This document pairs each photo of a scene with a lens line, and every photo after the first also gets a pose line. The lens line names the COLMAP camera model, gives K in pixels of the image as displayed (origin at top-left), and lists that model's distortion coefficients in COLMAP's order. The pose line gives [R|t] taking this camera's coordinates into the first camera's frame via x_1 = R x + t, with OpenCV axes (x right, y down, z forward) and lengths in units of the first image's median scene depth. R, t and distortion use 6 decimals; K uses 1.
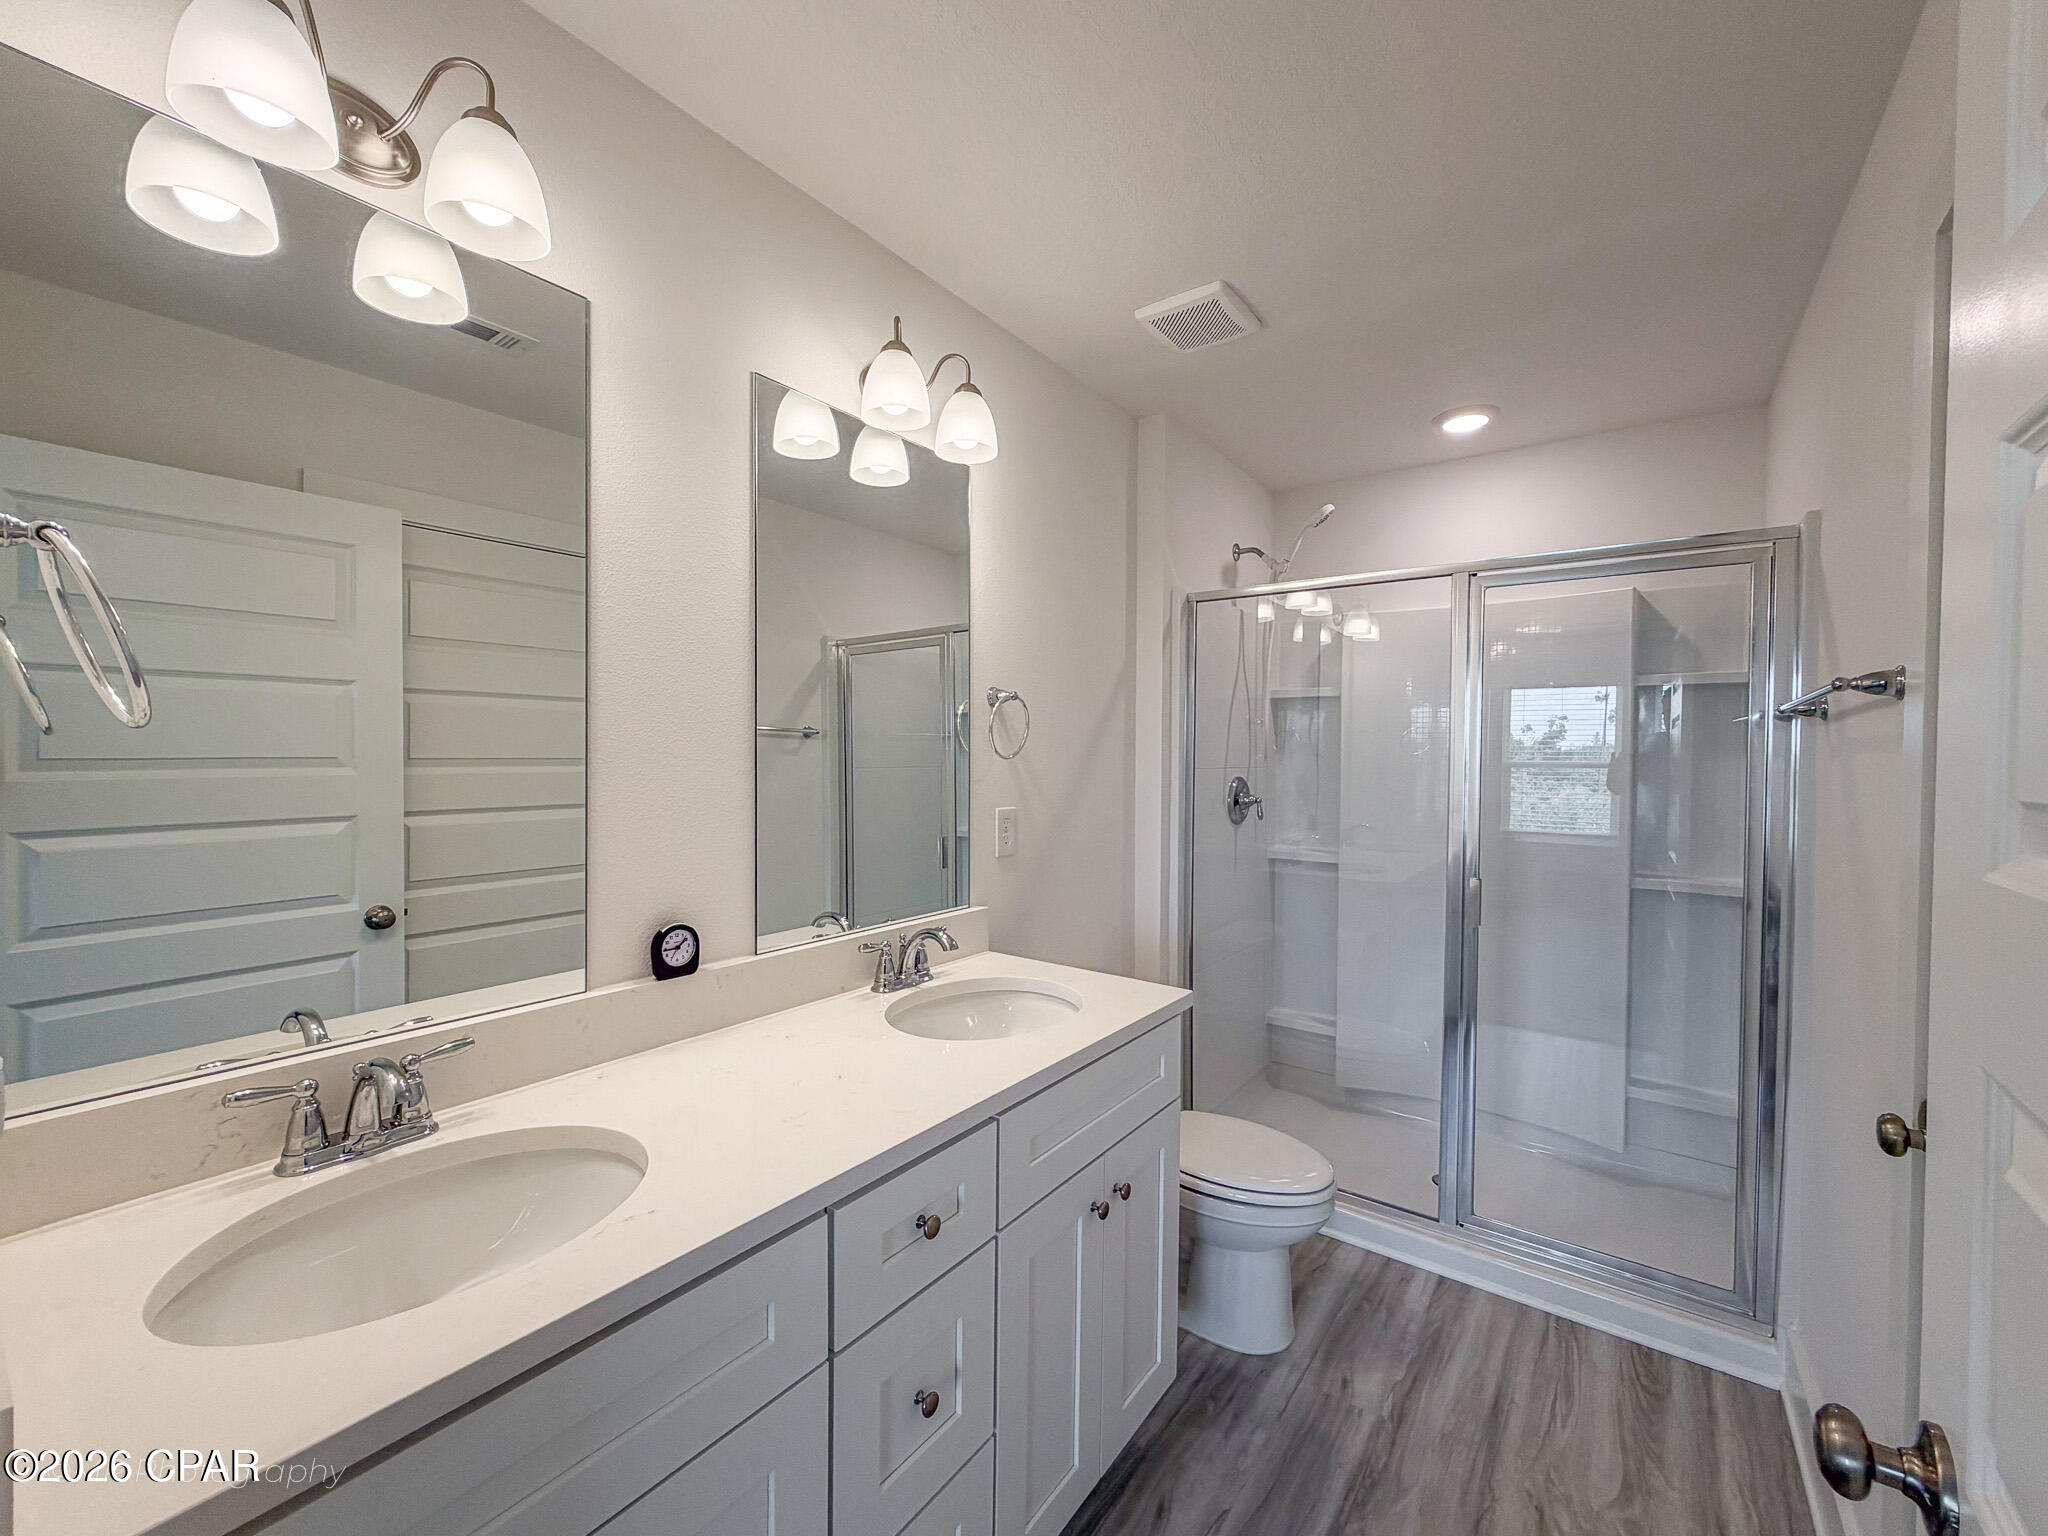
lens RADIAL K [[835.5, 0, 1010.4], [0, 835.5, 767.9], [0, 0, 1]] dist [-0.008962, -0.000206]
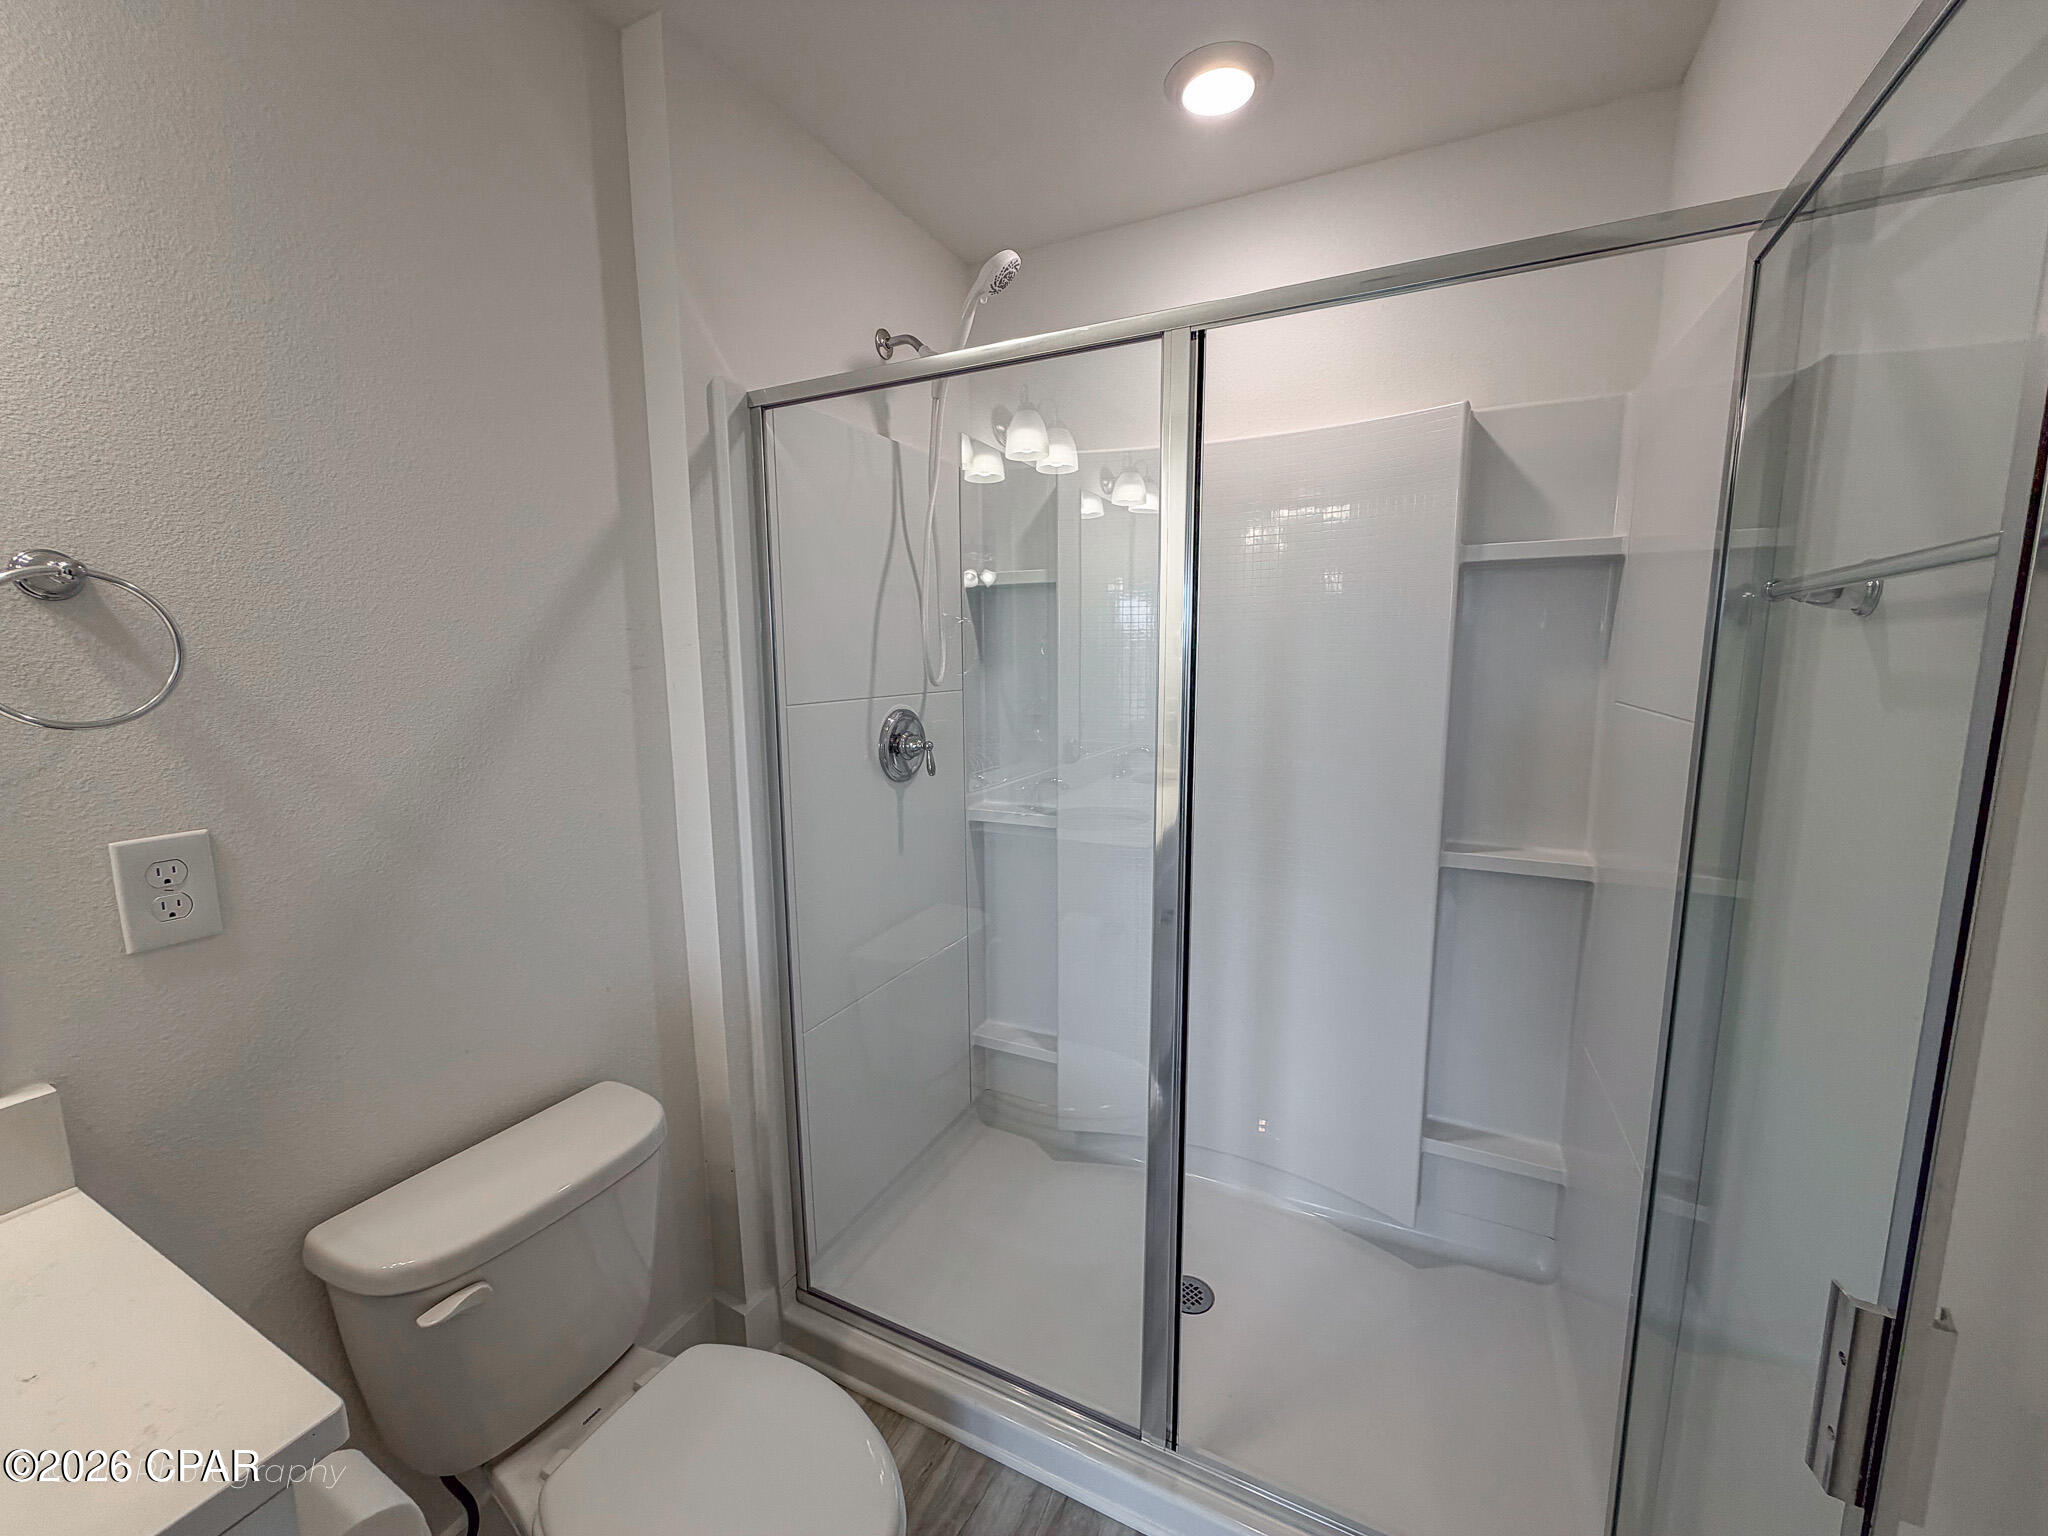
lens RADIAL K [[818.1, 0, 1017.0], [0, 818.1, 767.3], [0, 0, 1]] dist [0.001702, 0.000038]
pose [[0.984774, -0.037823, 0.169674, 0.504900], [0.017352, 0.992556, 0.120550, -0.038870], [-0.172970, -0.115771, 0.978099, 0.709320]]
